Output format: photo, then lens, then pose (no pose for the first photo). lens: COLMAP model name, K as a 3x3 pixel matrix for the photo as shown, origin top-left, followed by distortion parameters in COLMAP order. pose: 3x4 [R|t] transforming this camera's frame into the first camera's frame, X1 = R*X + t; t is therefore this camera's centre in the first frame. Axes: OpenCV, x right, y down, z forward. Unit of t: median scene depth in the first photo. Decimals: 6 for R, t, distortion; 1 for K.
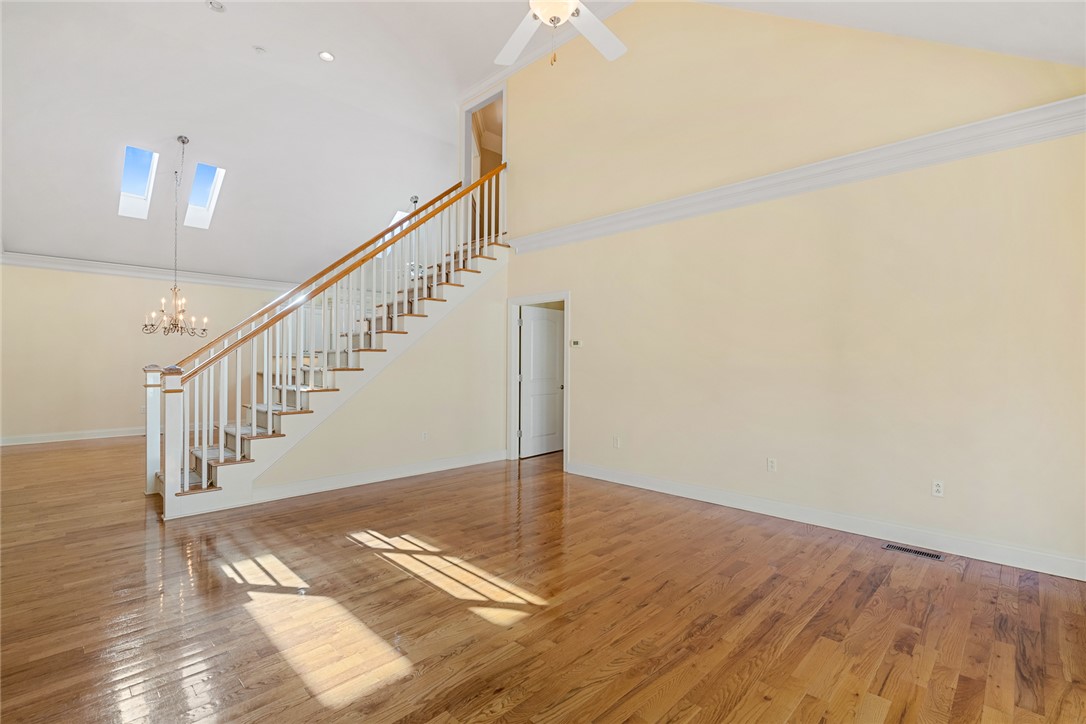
lens RADIAL K [[491.4, 0, 541.4], [0, 491.4, 360.9], [0, 0, 1]] dist [-0.004161, 0.001057]
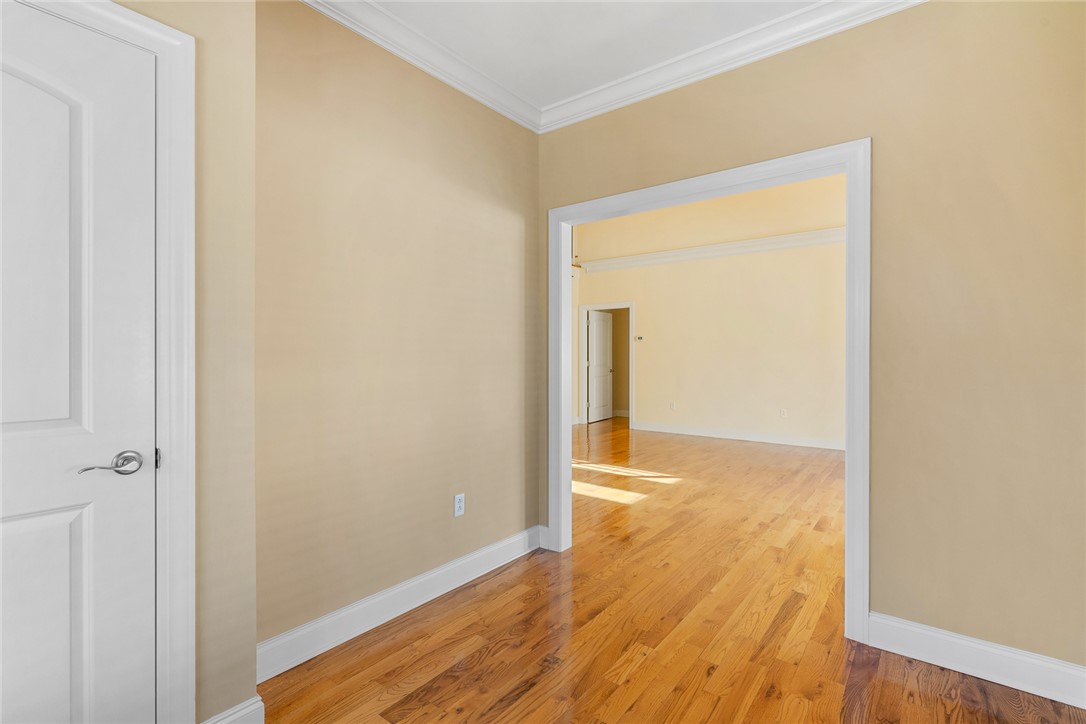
lens RADIAL K [[491.4, 0, 537.9], [0, 491.4, 361.6], [0, 0, 1]] dist [-0.004161, 0.001057]
pose [[0.993853, -0.004883, 0.110604, -0.635730], [0.003040, 0.999854, 0.016832, 0.010592], [-0.110670, -0.016392, 0.993722, -0.643443]]
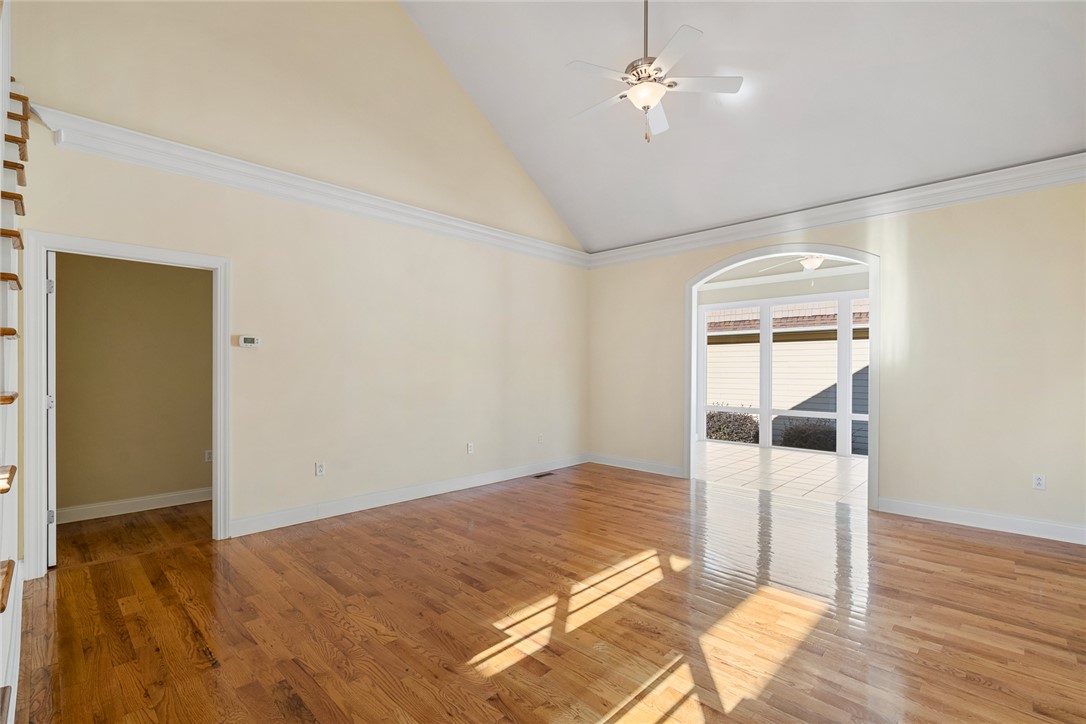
lens RADIAL K [[491.4, 0, 541.4], [0, 491.4, 366.9], [0, 0, 1]] dist [-0.004161, 0.001057]
pose [[-0.004654, 0.002023, 0.999987, -1.004405], [-0.004470, 0.999988, -0.002044, -0.000722], [-0.999979, -0.004480, -0.004645, 0.995272]]
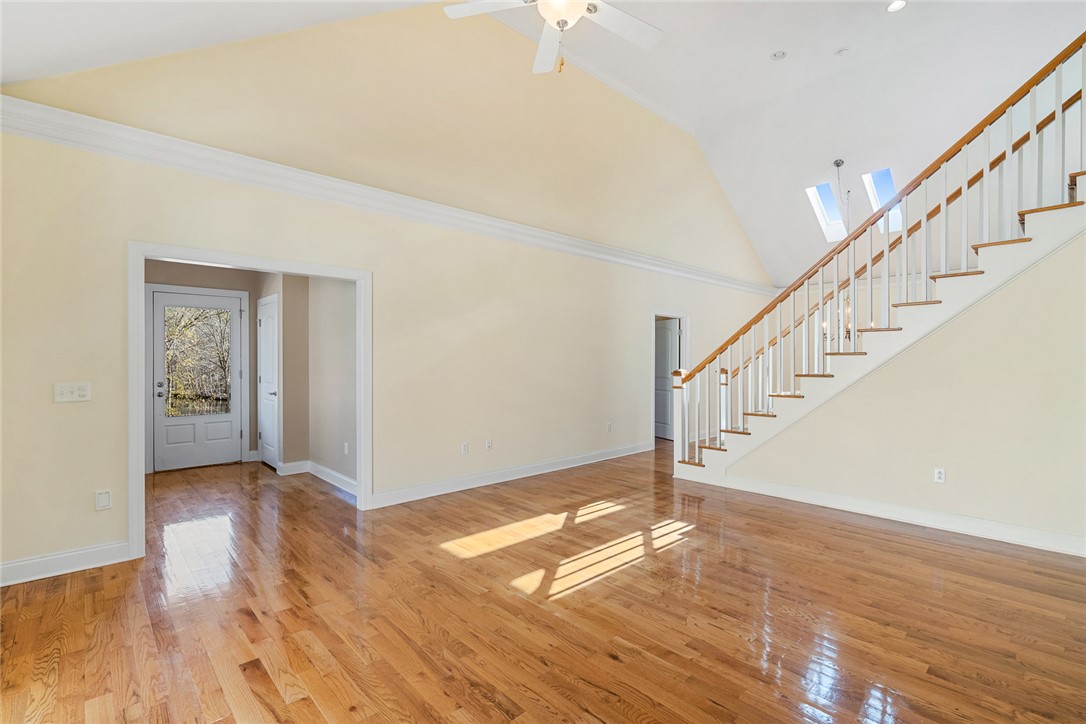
lens RADIAL K [[491.4, 0, 543.0], [0, 491.4, 360.3], [0, 0, 1]] dist [-0.004161, 0.001057]
pose [[-0.035074, -0.009123, -0.999343, 0.787813], [0.002257, 0.999955, -0.009208, -0.005522], [0.999382, -0.002579, -0.035052, 0.773810]]
